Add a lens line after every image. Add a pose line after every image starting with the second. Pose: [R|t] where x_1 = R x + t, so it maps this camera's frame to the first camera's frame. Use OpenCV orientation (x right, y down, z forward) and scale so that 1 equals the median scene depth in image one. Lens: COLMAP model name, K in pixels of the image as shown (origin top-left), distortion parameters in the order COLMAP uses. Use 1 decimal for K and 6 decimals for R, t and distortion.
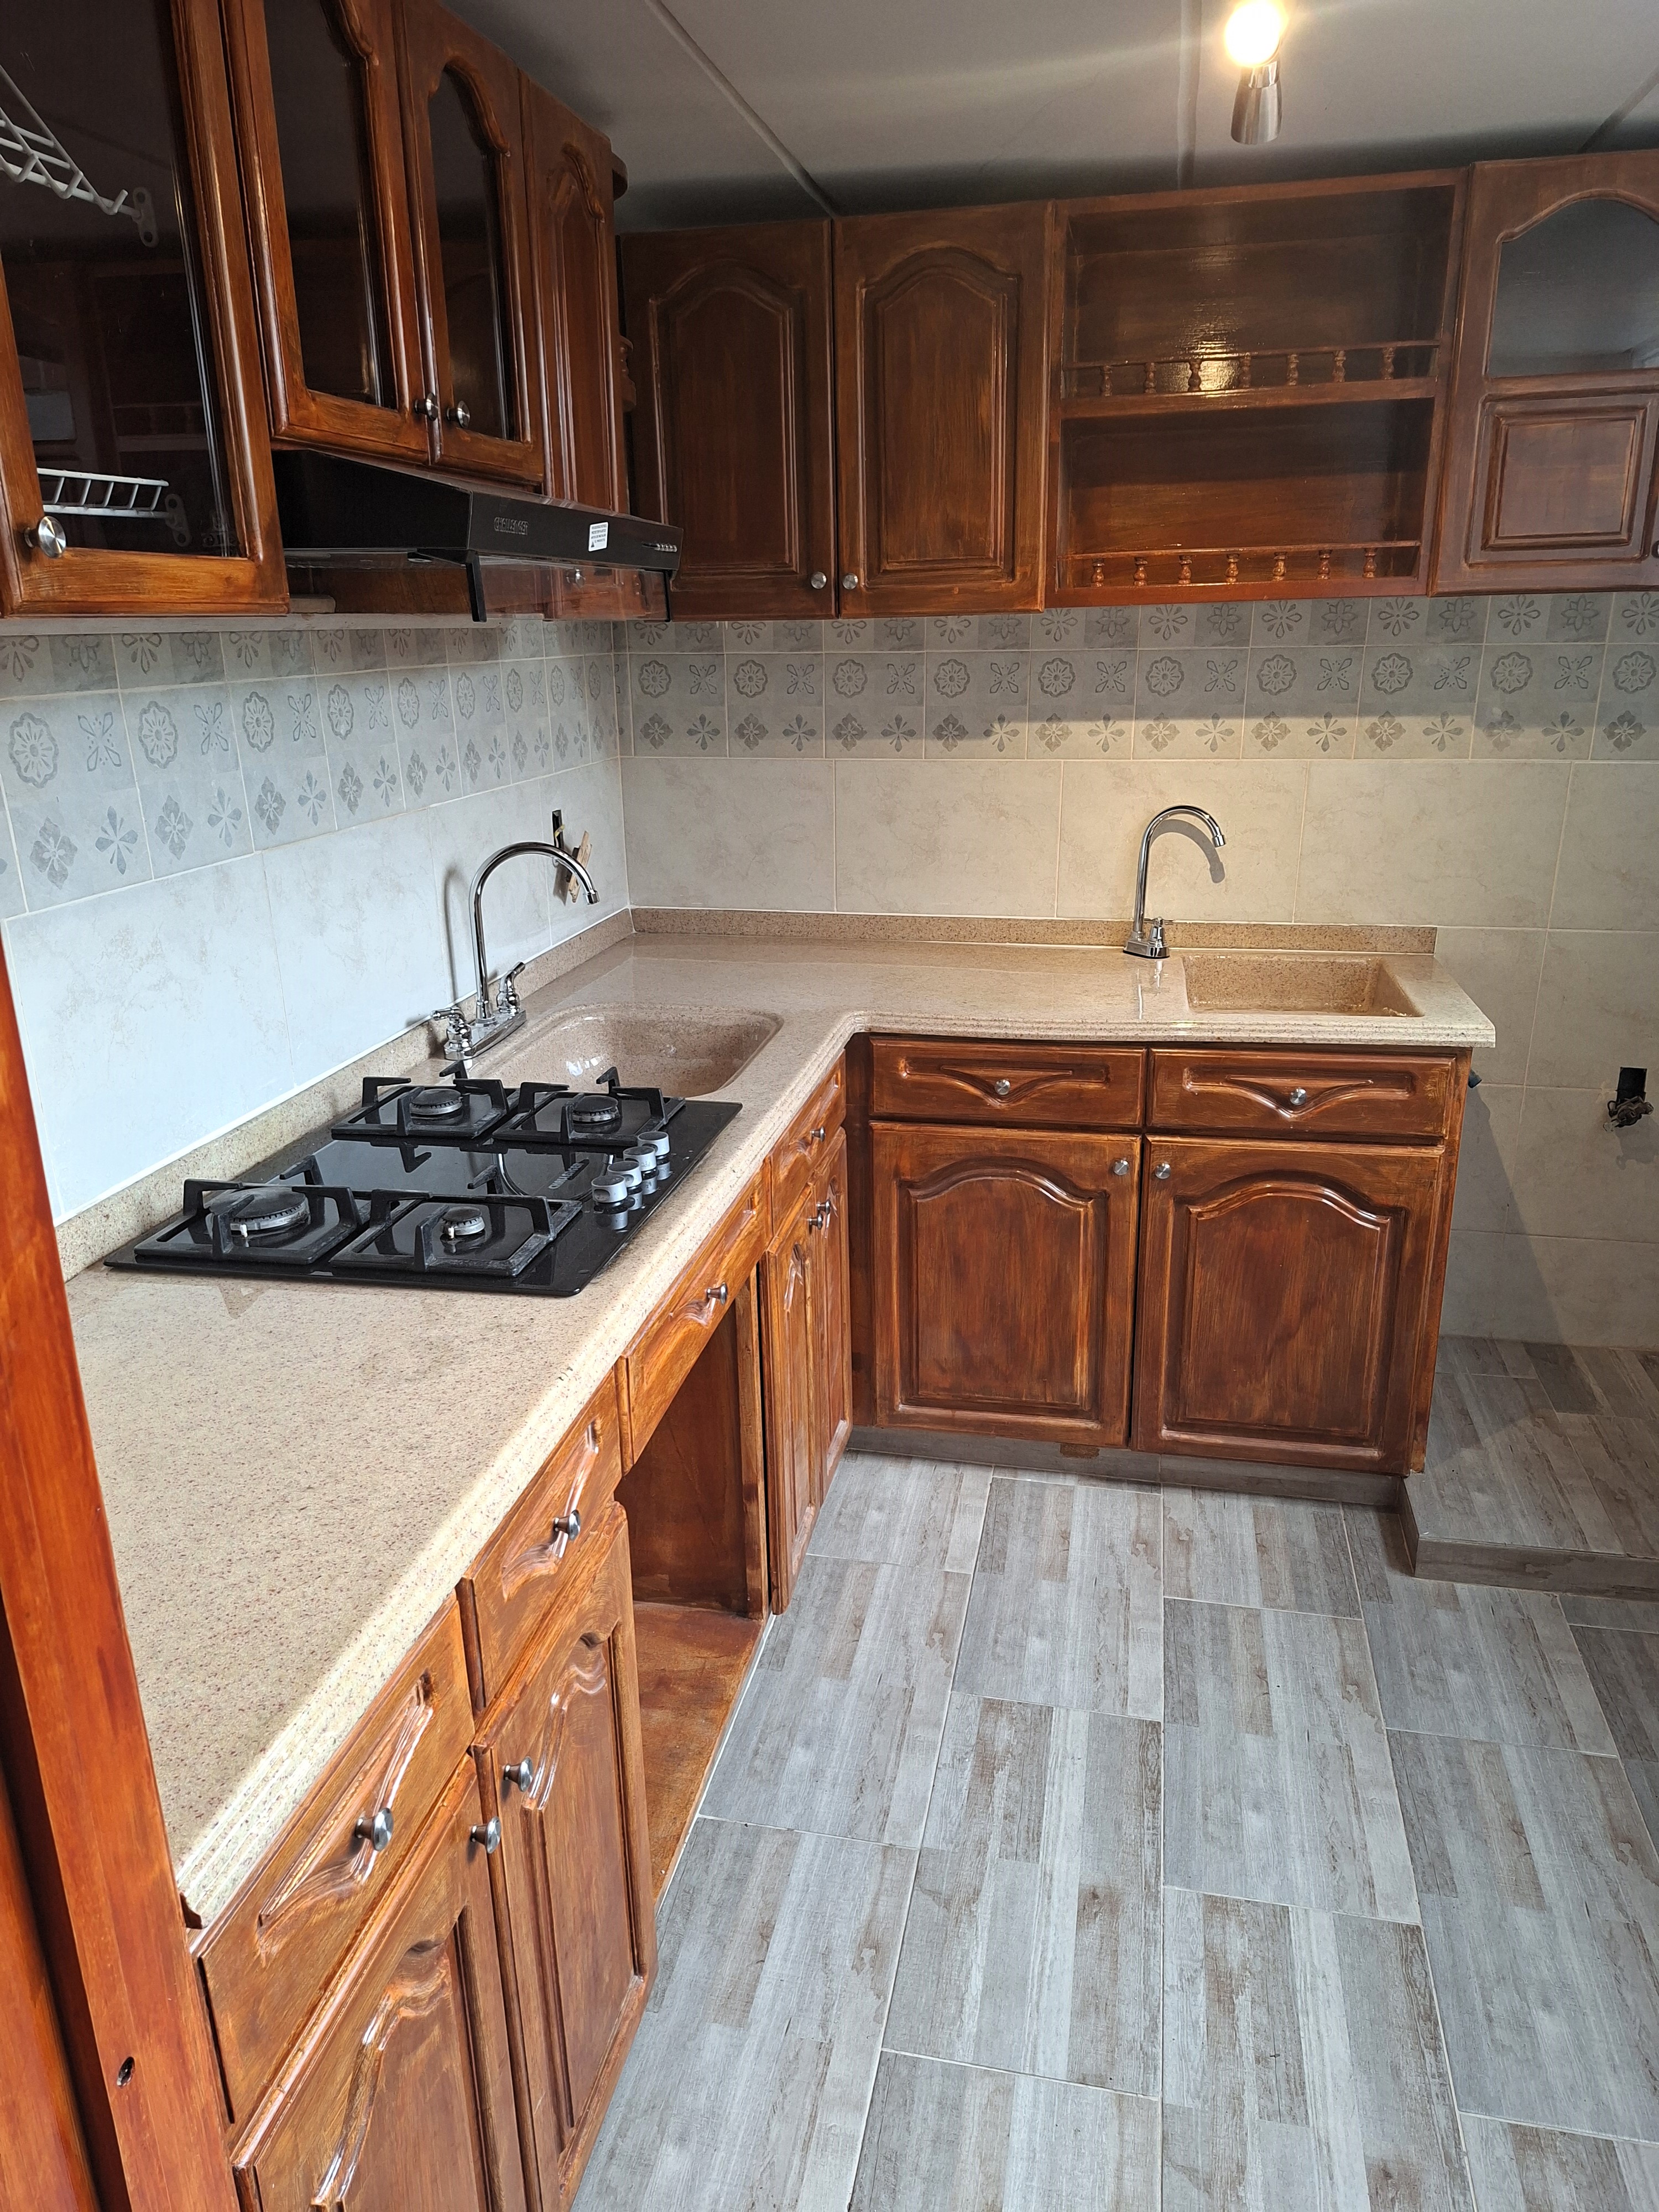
lens RADIAL K [[1556.3, 0, 828.9], [0, 1556.3, 1114.8], [0, 0, 1]] dist [0.045816, -0.048531]
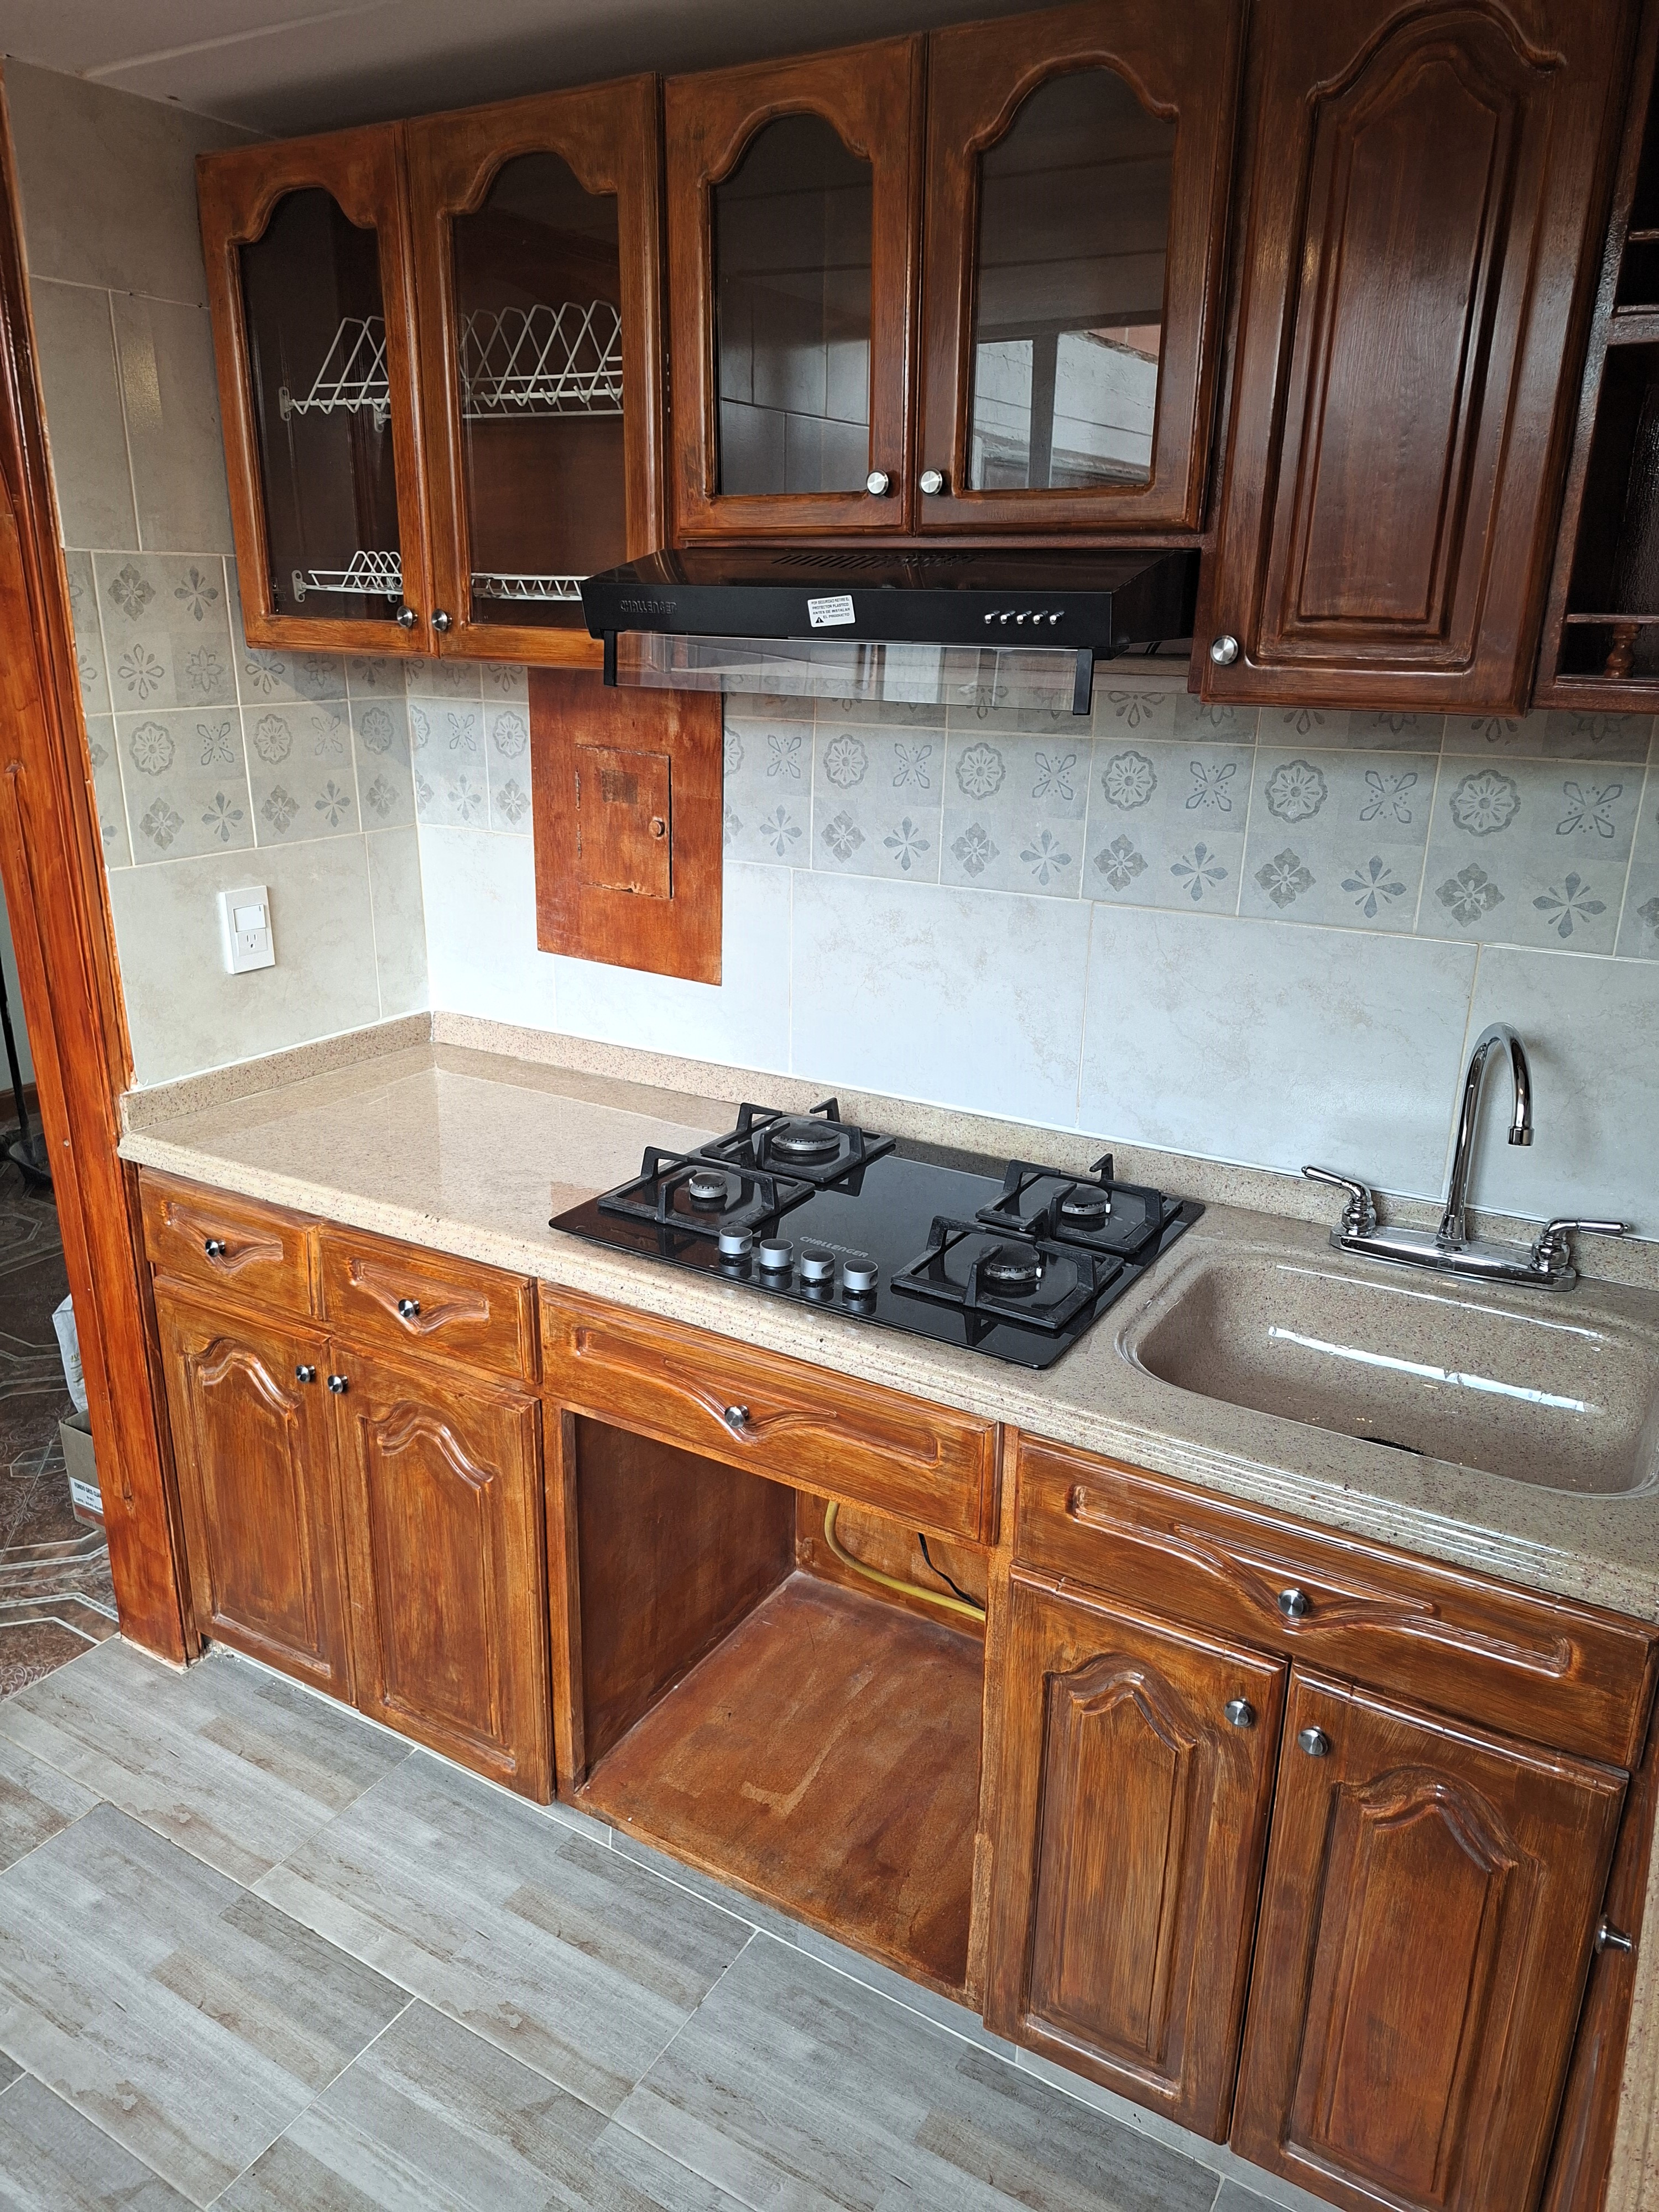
lens RADIAL K [[1556.3, 0, 824.3], [0, 1556.3, 1110.4], [0, 0, 1]] dist [0.045816, -0.048531]
pose [[-0.346105, 0.291042, -0.891911, 0.691240], [-0.296487, 0.868018, 0.398296, -0.428432], [0.890116, 0.402292, -0.214136, 1.182369]]
